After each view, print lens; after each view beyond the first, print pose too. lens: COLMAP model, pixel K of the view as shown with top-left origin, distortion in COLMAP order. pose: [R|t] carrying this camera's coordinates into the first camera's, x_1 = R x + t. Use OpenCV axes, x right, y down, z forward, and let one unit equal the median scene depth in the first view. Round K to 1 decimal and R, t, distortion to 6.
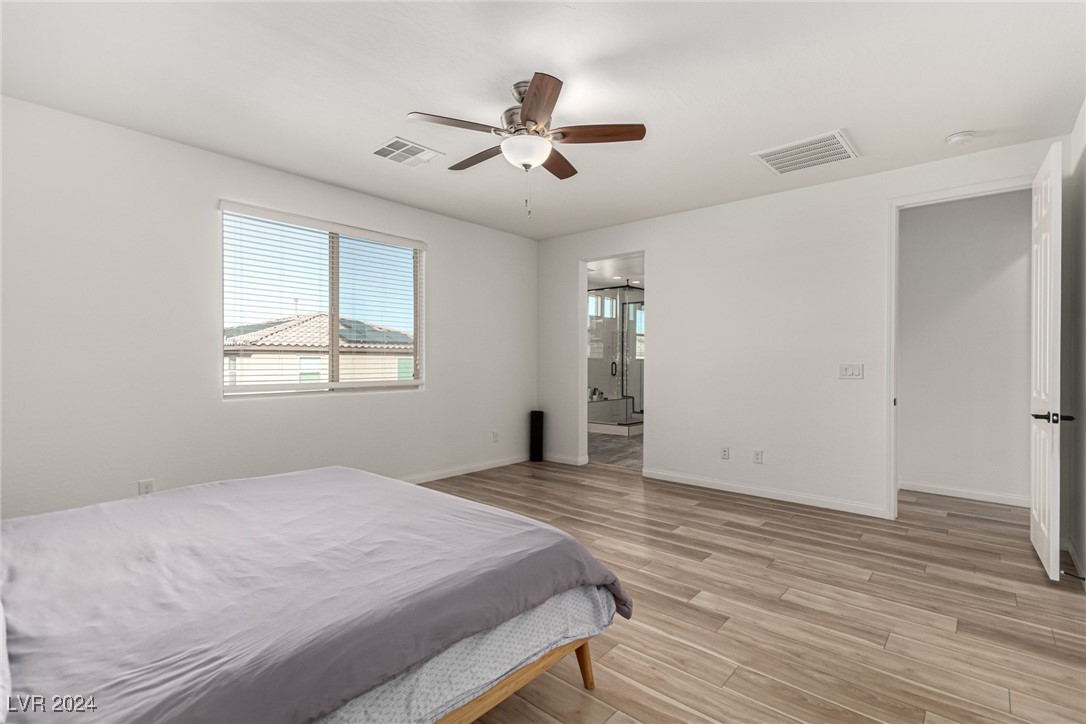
lens RADIAL K [[504.7, 0, 547.6], [0, 504.7, 359.5], [0, 0, 1]] dist [0.003105, 0.000940]
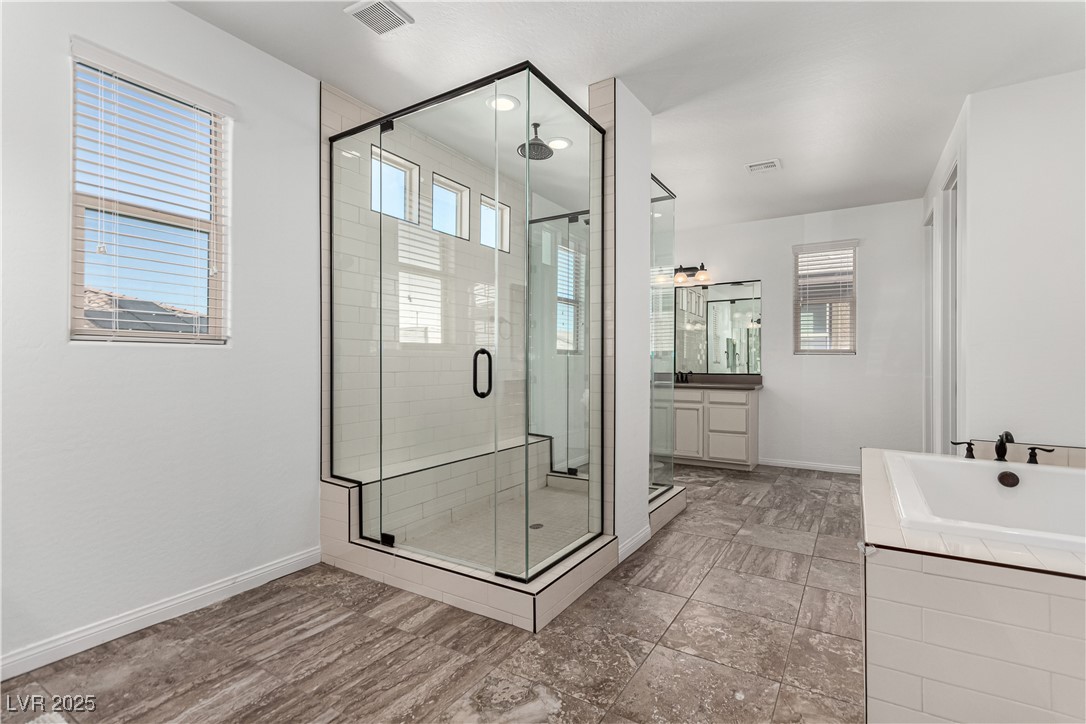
lens RADIAL K [[504.7, 0, 547.6], [0, 504.7, 359.5], [0, 0, 1]] dist [0.003105, 0.000940]
pose [[0.987047, -0.003209, 0.160399, 0.097777], [0.004581, 0.999956, -0.008185, 0.010843], [-0.160366, 0.008813, 0.987018, 0.574618]]
